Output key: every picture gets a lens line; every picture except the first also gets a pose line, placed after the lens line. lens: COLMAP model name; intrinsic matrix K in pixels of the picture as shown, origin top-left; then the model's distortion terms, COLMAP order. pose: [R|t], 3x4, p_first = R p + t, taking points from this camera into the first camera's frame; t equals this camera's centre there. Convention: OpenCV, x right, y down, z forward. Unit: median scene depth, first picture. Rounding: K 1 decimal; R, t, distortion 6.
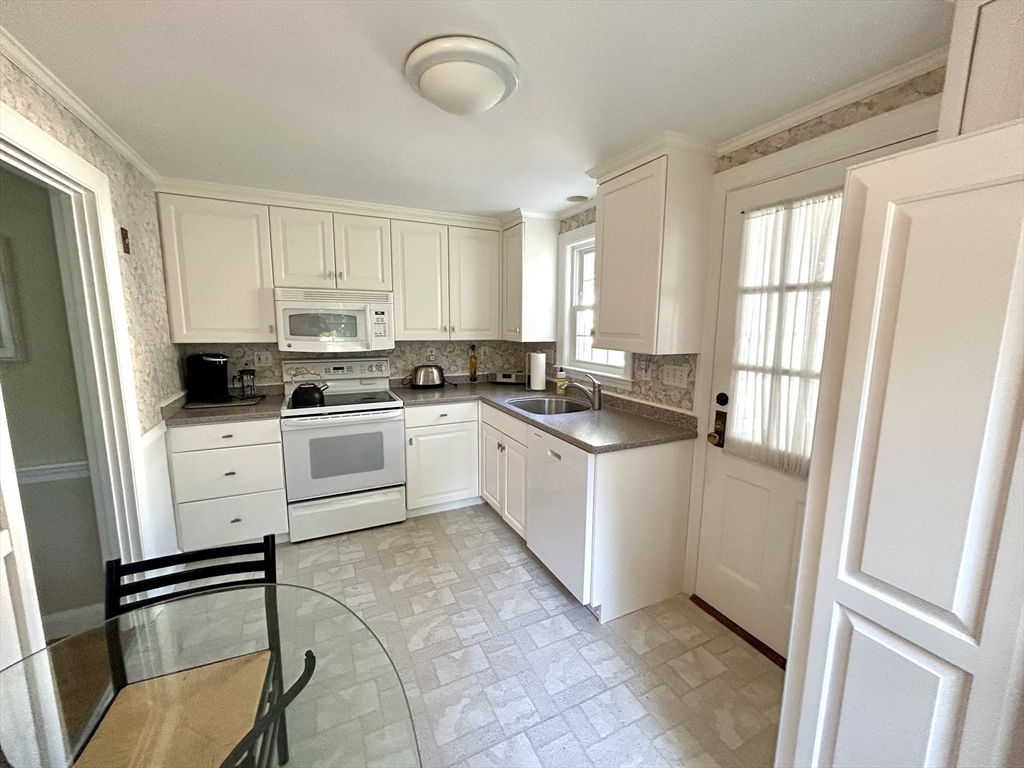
lens RADIAL K [[412.4, 0, 512.0], [0, 412.4, 384.0], [0, 0, 1]] dist [0.001780, 0.000415]
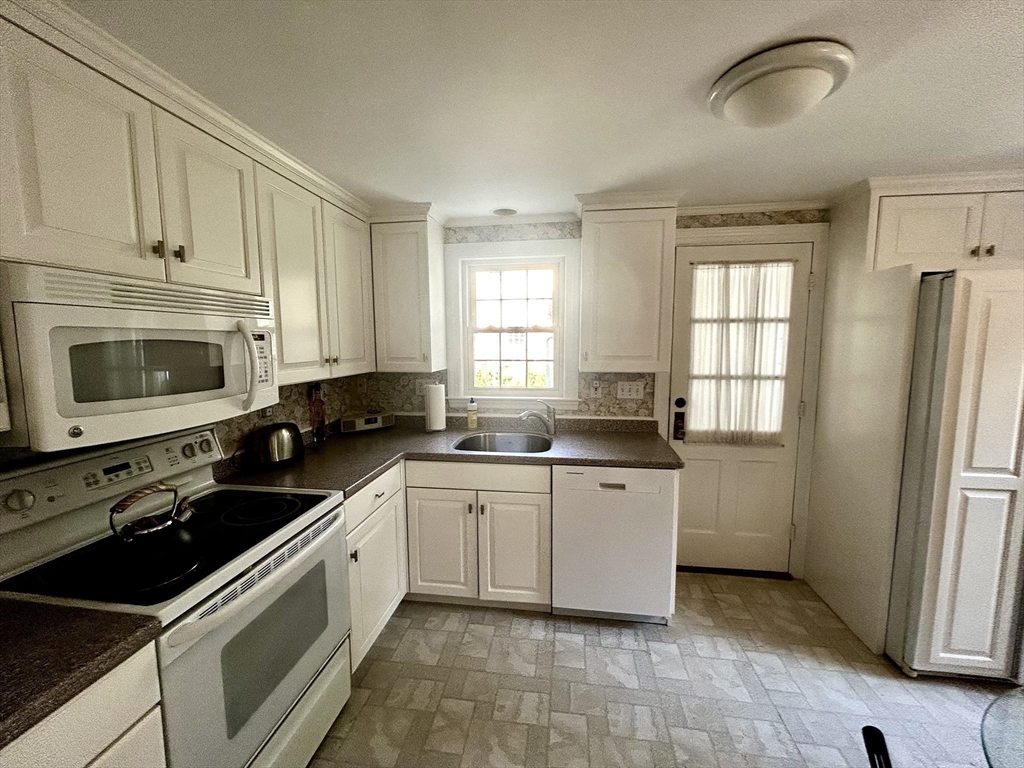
lens RADIAL K [[411.3, 0, 512.0], [0, 411.3, 384.0], [0, 0, 1]] dist [-0.002250, -0.000060]
pose [[0.565160, -0.099938, 0.818906, -0.752313], [0.134076, 0.990565, 0.028356, -0.115207], [-0.814013, 0.093770, 0.573227, 0.606138]]
